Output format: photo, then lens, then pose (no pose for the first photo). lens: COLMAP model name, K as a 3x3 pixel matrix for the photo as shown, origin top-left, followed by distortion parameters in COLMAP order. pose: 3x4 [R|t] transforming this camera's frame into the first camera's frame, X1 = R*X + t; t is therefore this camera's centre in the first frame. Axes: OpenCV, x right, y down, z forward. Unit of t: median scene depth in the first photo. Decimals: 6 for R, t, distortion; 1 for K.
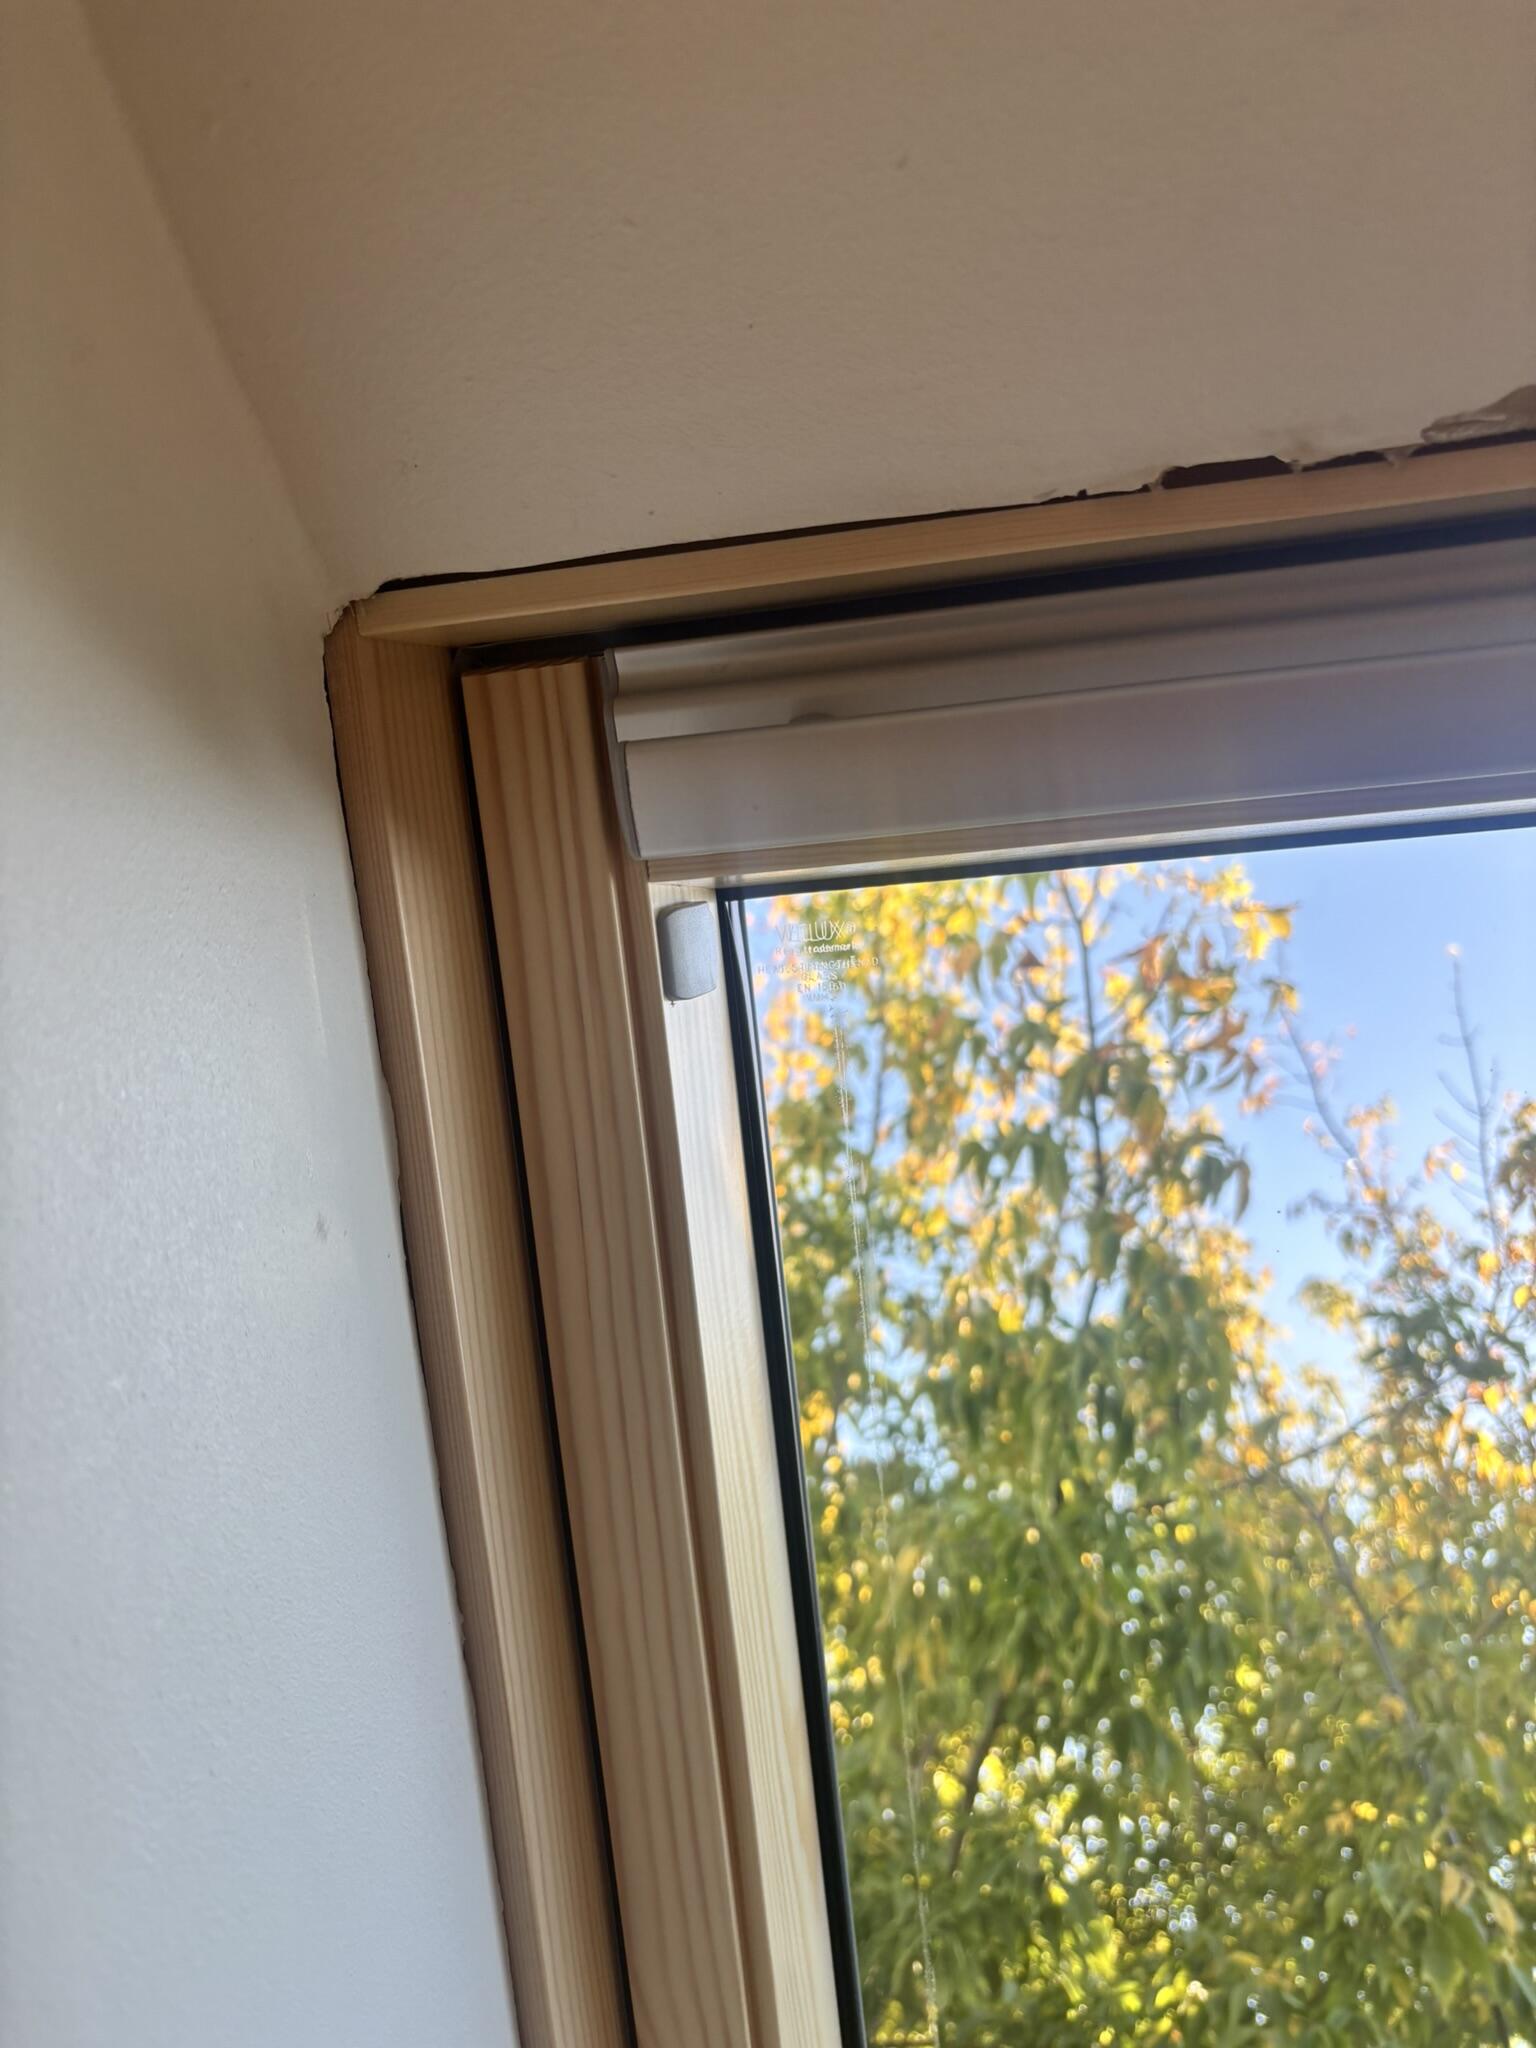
lens RADIAL K [[1566.0, 0, 777.4], [0, 1566.0, 1031.9], [0, 0, 1]] dist [-0.011019, 0.047308]
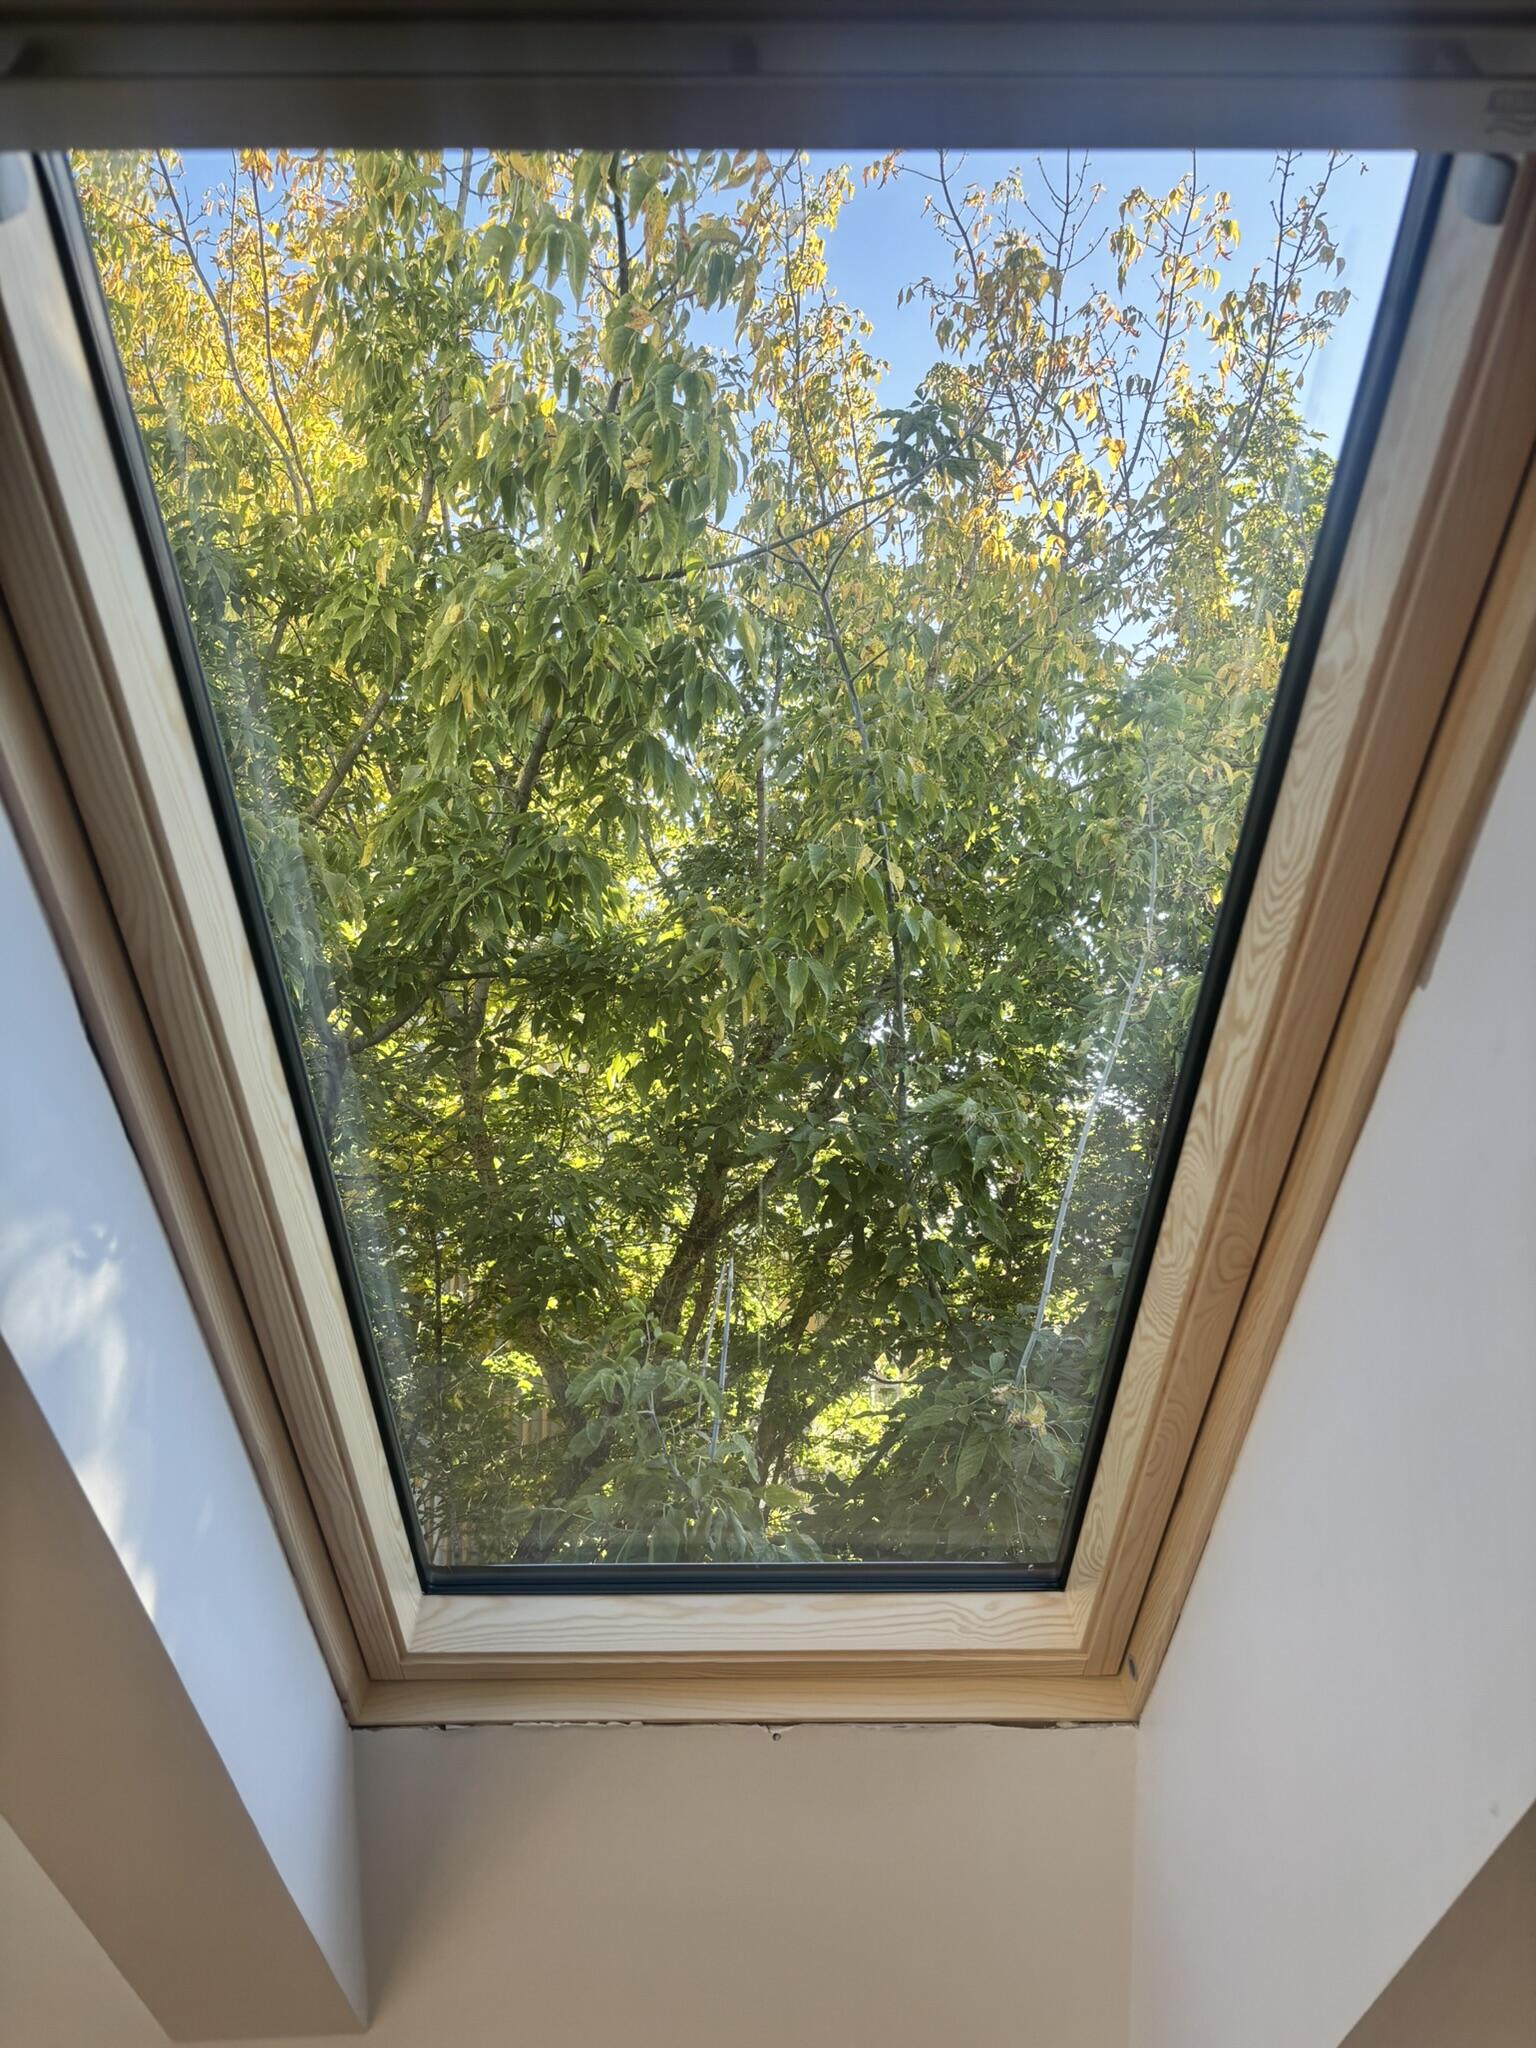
lens RADIAL K [[1566.0, 0, 777.4], [0, 1566.0, 1031.9], [0, 0, 1]] dist [-0.011019, 0.047308]
pose [[0.978639, -0.042354, 0.201177, 0.066203], [-0.072859, 0.843584, 0.532031, -0.045057], [-0.192243, -0.535324, 0.822479, -0.186100]]
